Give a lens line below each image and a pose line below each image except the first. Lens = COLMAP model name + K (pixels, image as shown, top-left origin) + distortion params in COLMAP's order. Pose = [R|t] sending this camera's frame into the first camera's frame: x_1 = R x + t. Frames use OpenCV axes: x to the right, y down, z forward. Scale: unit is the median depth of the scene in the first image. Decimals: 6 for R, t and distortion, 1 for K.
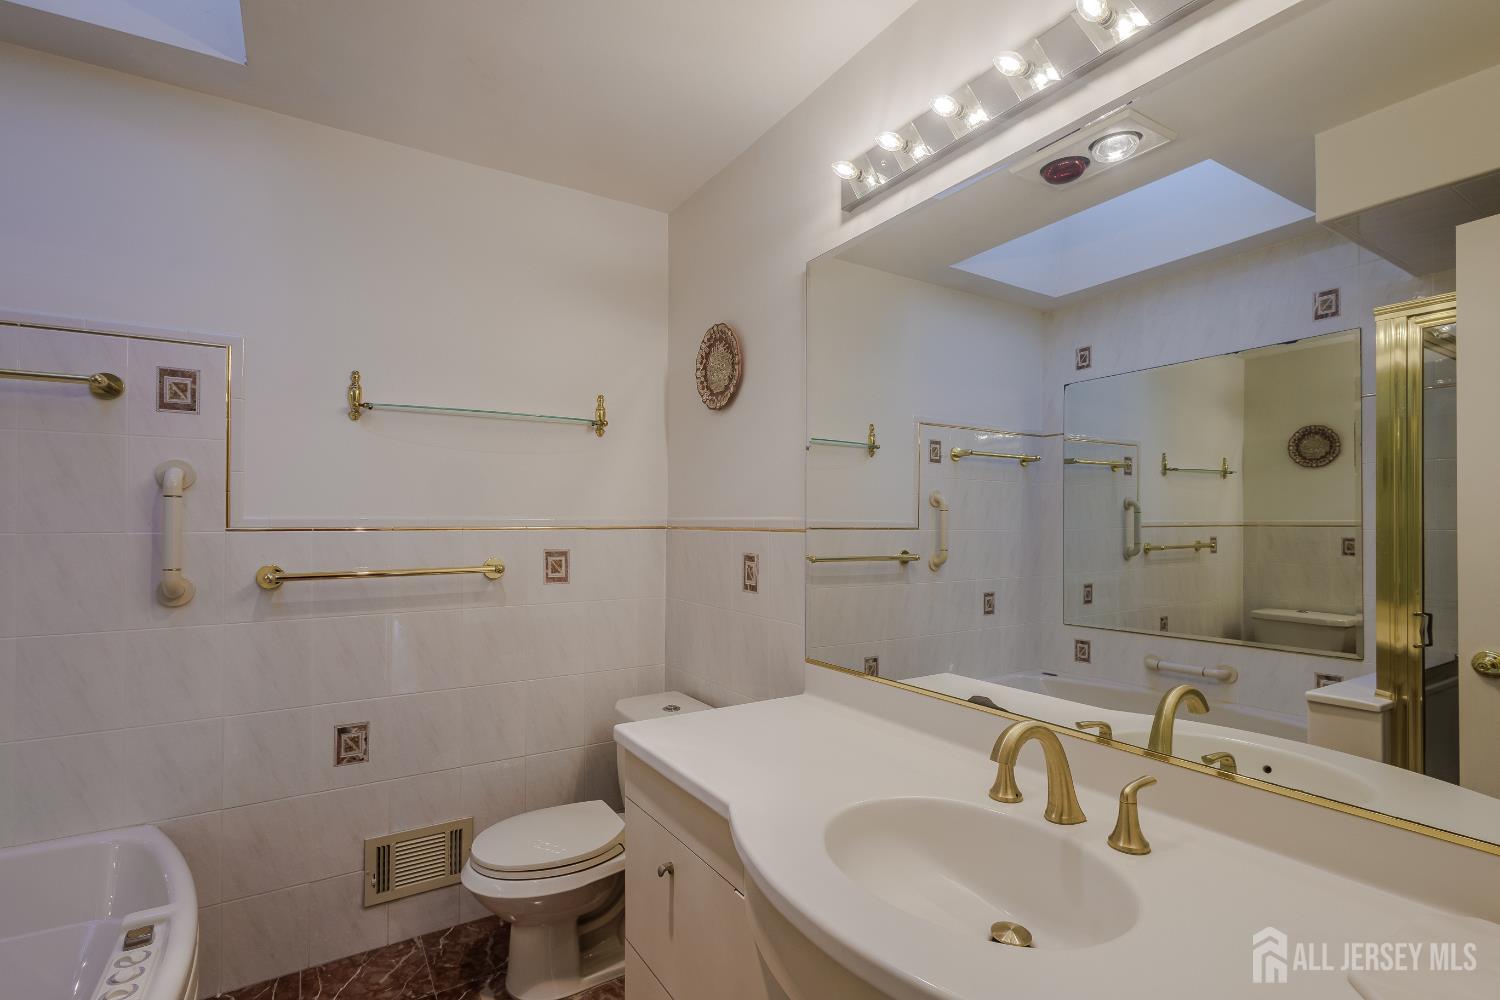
lens RADIAL K [[703.7, 0, 753.7], [0, 703.7, 512.1], [0, 0, 1]] dist [0.003999, -0.000325]
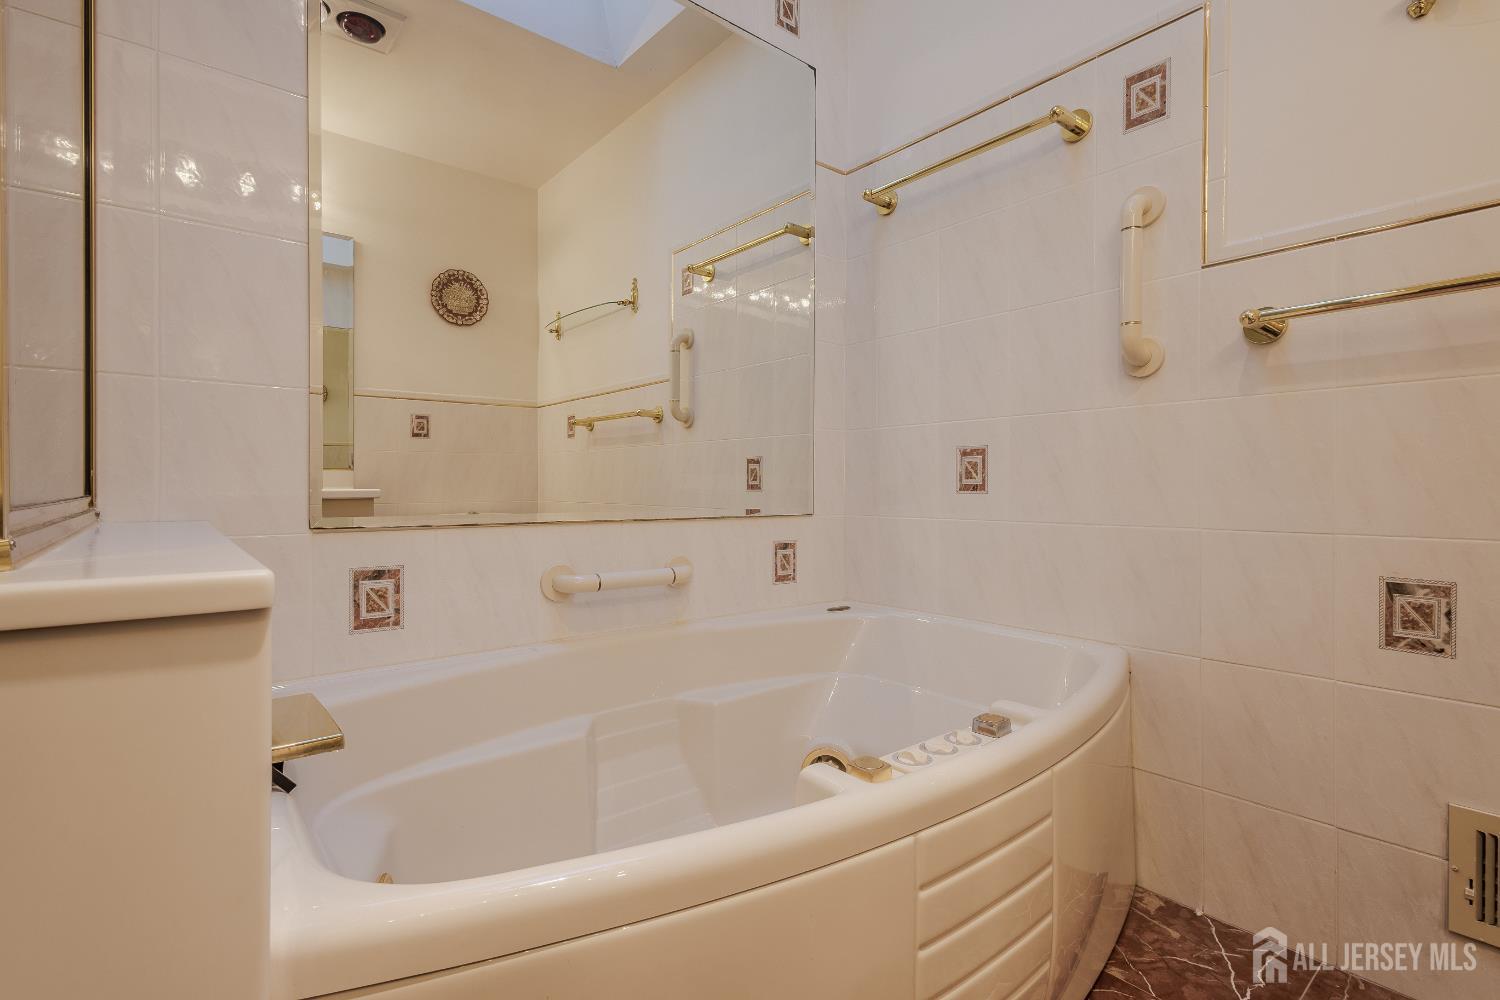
lens RADIAL K [[703.7, 0, 753.1], [0, 703.7, 493.6], [0, 0, 1]] dist [0.003999, -0.000325]
pose [[0.120403, 0.005943, -0.992707, -0.091349], [0.014106, 0.999871, 0.007697, 0.224566], [0.992625, -0.014930, 0.120304, 0.430080]]
